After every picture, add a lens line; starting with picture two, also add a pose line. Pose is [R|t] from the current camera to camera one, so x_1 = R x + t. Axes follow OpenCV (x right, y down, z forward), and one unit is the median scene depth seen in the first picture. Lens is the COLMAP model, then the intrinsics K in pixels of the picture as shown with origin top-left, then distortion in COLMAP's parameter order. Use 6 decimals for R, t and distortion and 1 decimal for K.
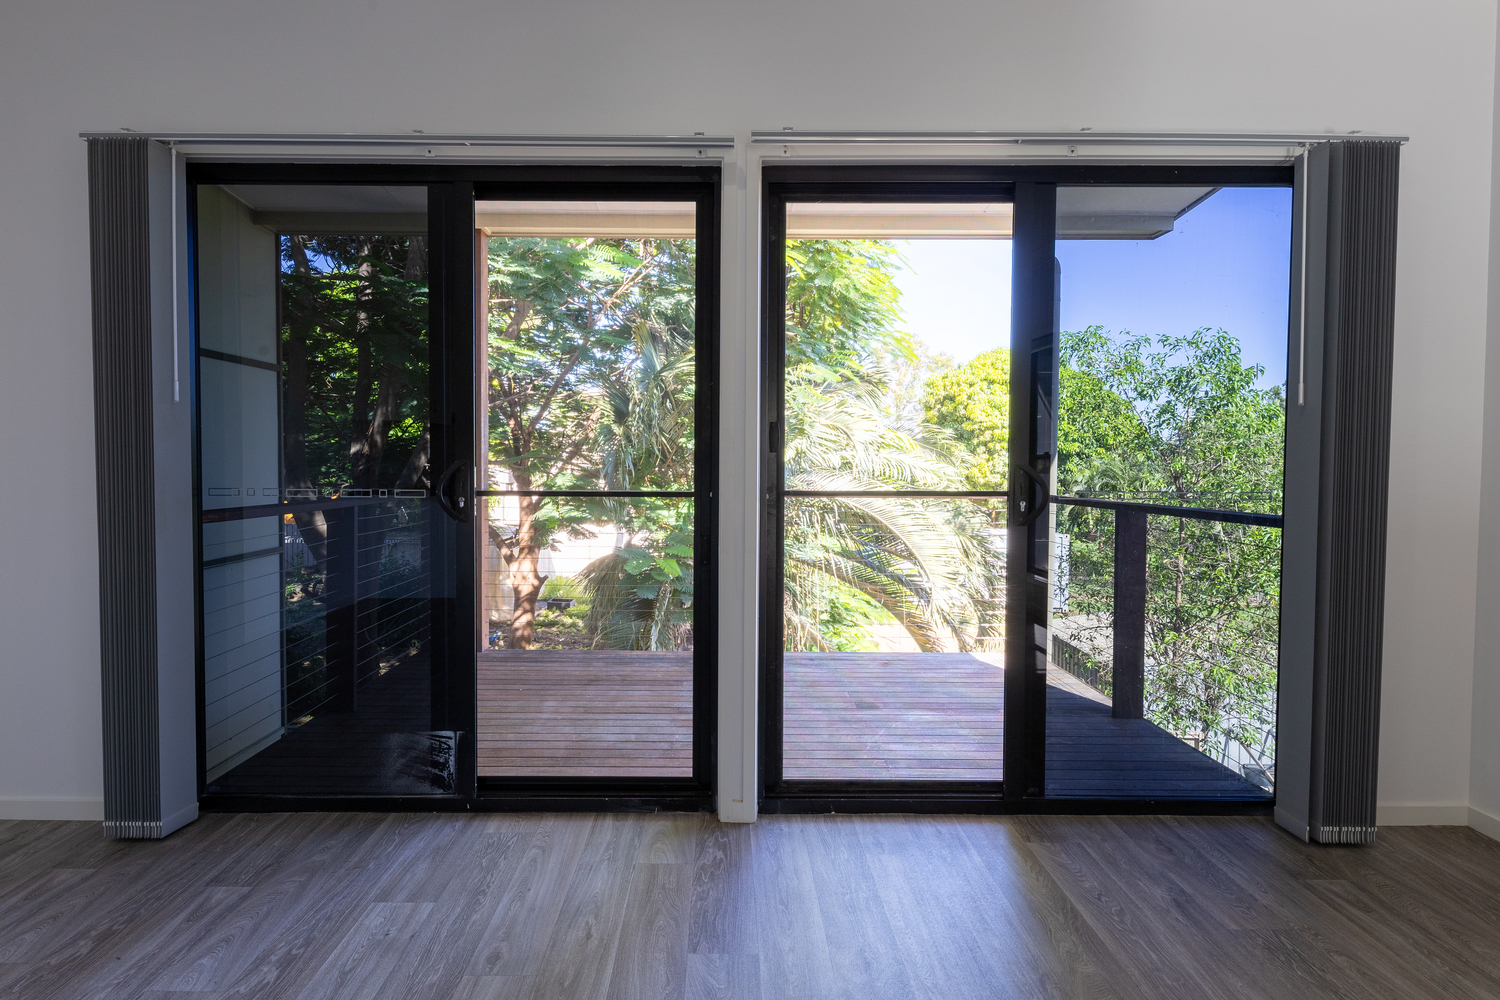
lens RADIAL K [[753.4, 0, 744.4], [0, 753.4, 484.6], [0, 0, 1]] dist [0.002233, -0.000529]
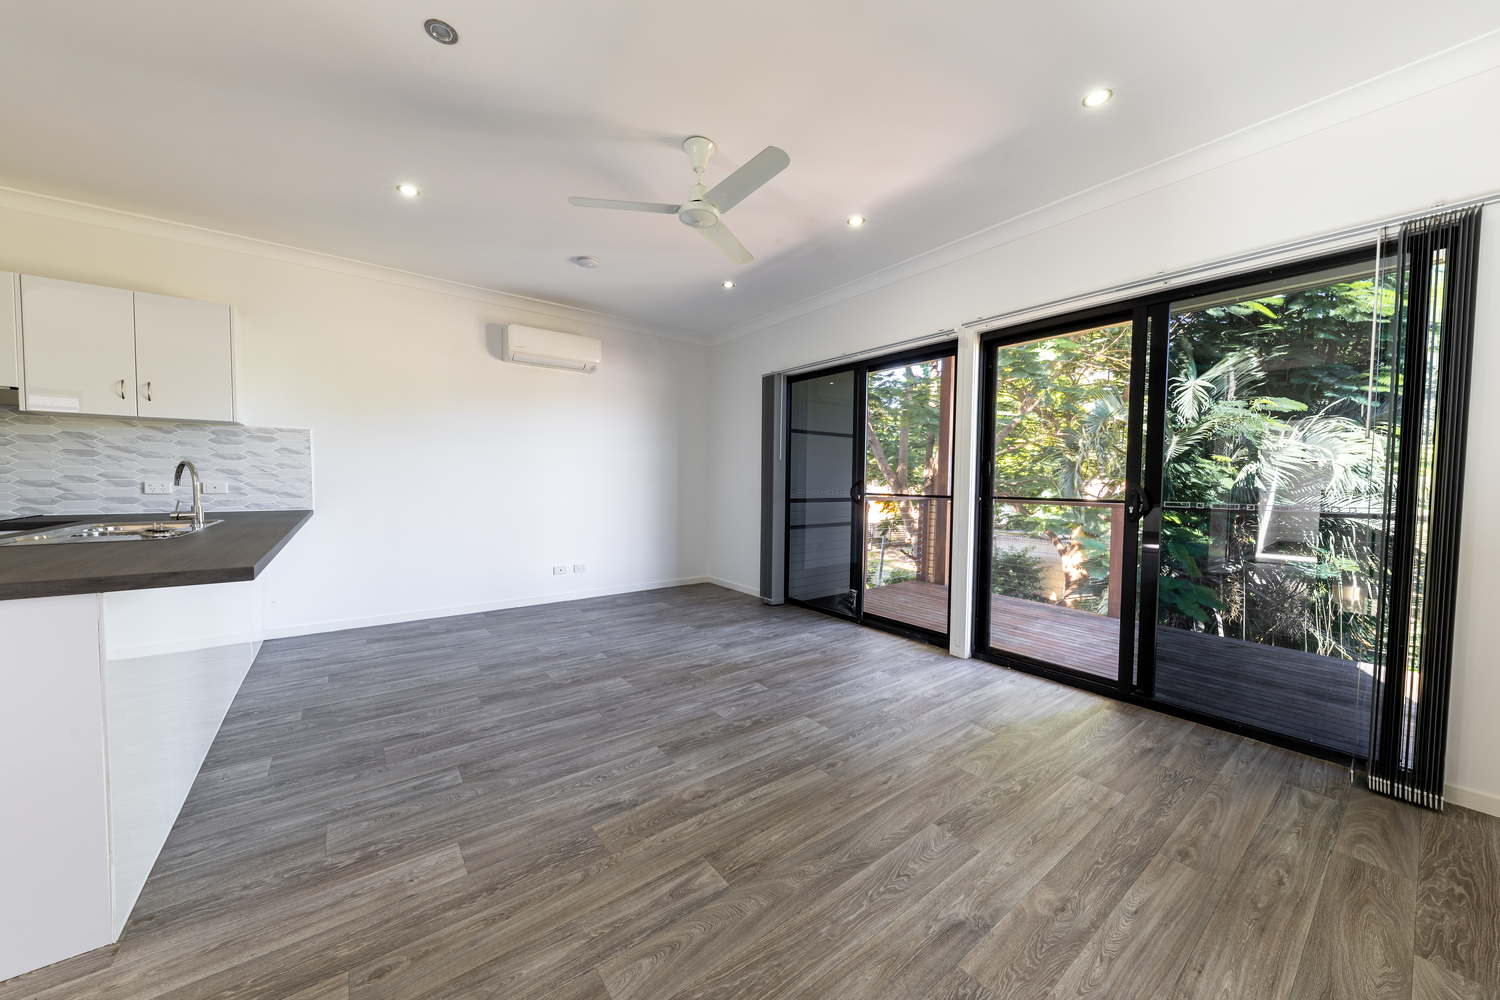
lens RADIAL K [[530.7, 0, 755.4], [0, 530.7, 501.8], [0, 0, 1]] dist [-0.001613, -0.000023]
pose [[0.610974, 0.037535, -0.790761, 0.793458], [-0.031568, 0.999236, 0.023040, 0.009736], [0.791021, 0.010886, 0.611692, -0.331625]]
